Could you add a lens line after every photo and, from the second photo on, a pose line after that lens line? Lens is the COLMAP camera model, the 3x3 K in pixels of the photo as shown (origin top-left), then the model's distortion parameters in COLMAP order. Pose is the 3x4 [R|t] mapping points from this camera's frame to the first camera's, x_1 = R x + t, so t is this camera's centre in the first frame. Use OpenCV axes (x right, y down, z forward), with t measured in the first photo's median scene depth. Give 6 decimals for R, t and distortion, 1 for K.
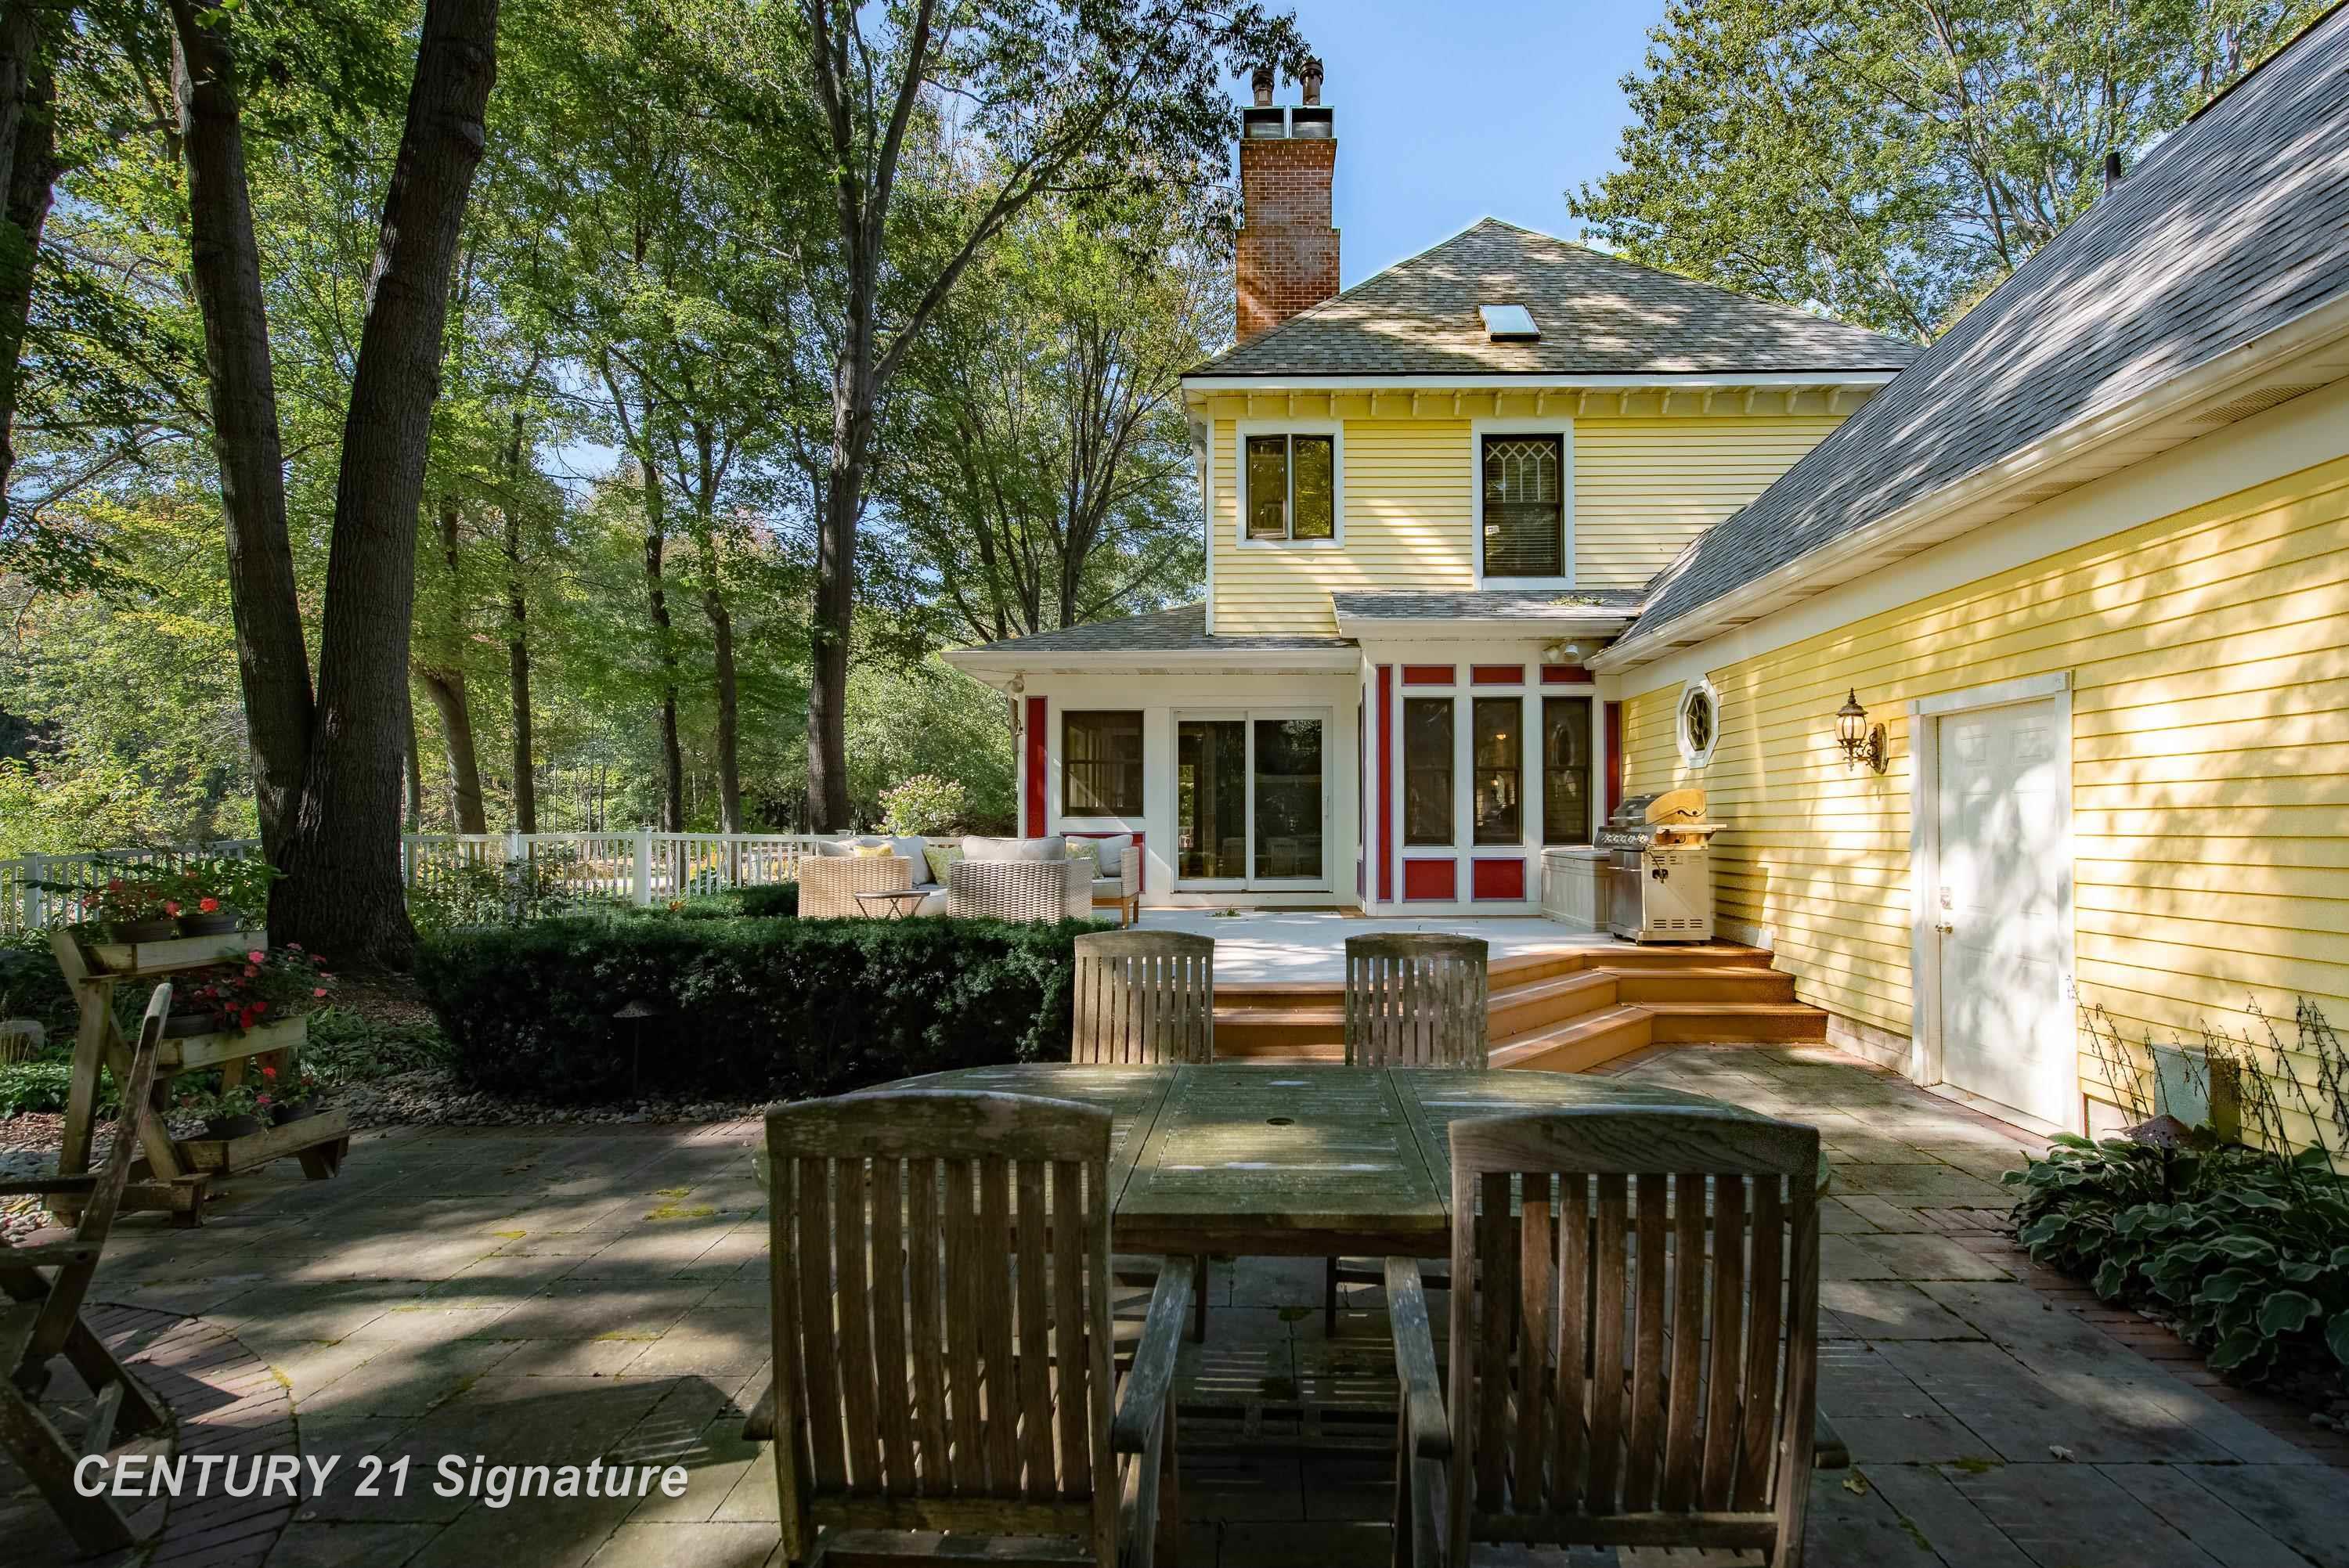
lens RADIAL K [[988.5, 0, 1250.6], [0, 988.5, 814.1], [0, 0, 1]] dist [-0.004392, -0.000279]
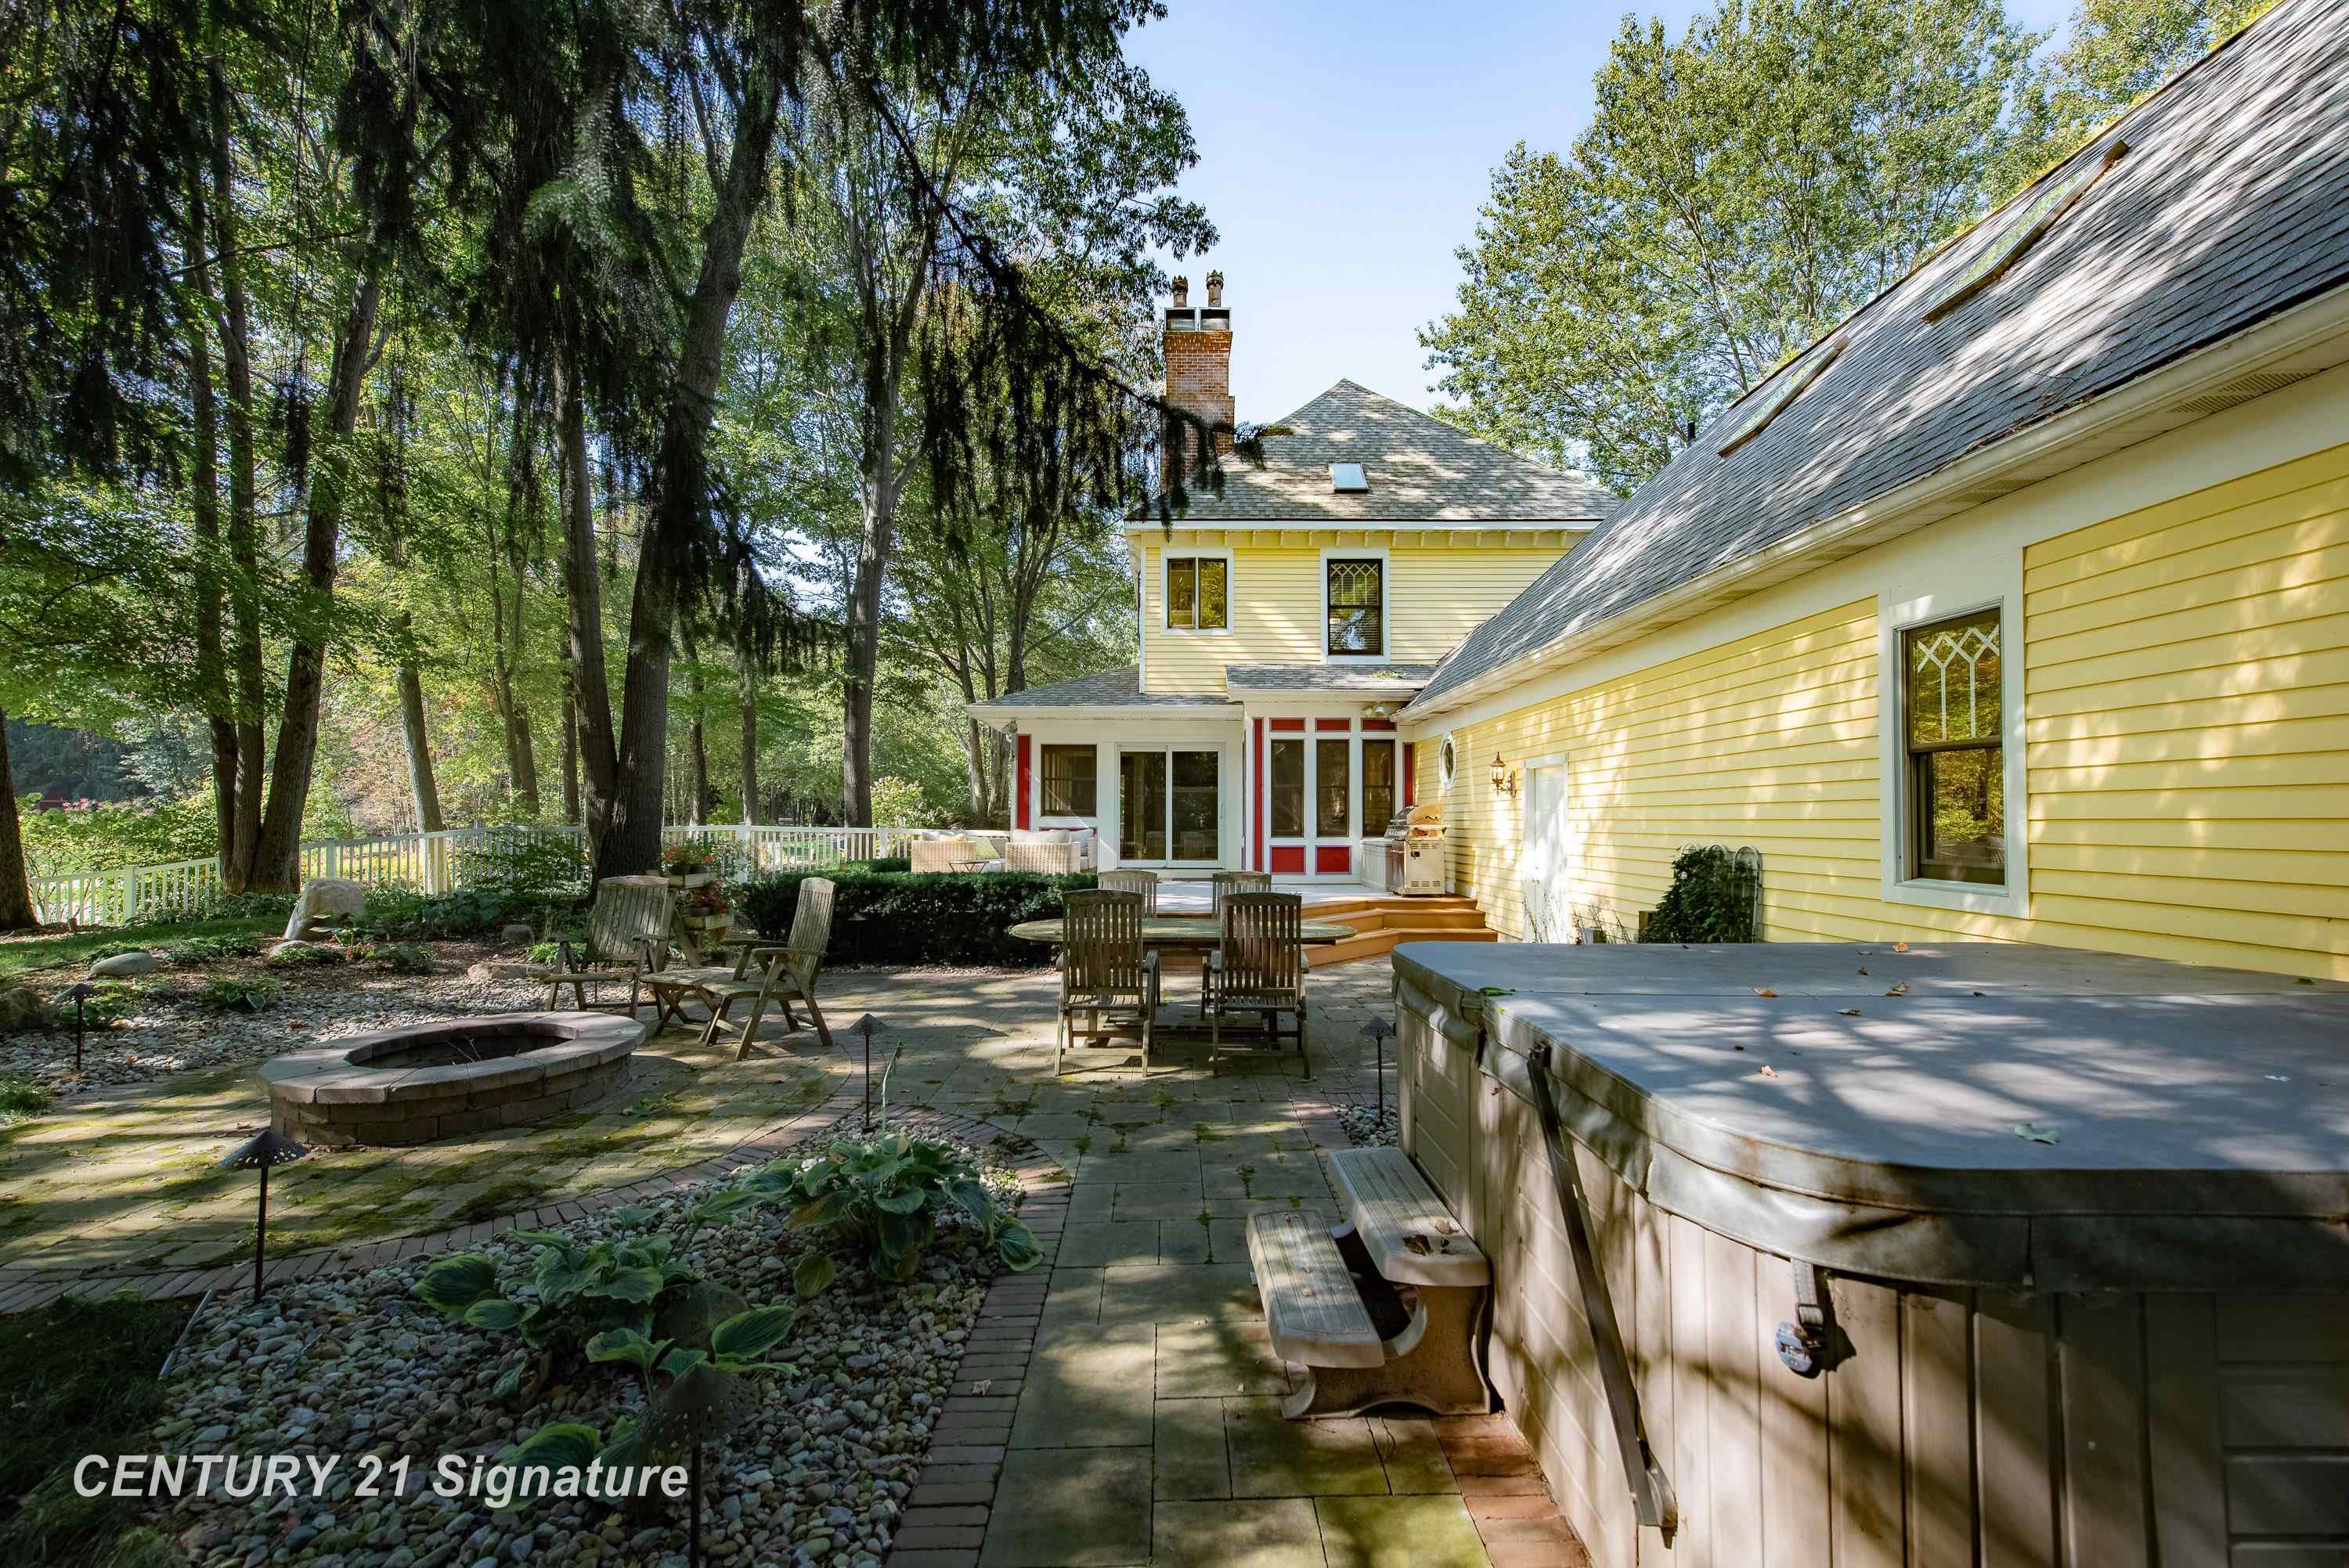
lens RADIAL K [[930.8, 0, 1164.2], [0, 930.8, 783.9], [0, 0, 1]] dist [0.000754, 0.000117]
pose [[0.999986, 0.004978, -0.001674, -0.005309], [-0.005021, 0.999622, -0.027047, -0.009092], [0.001538, 0.027055, 0.999633, -0.383657]]
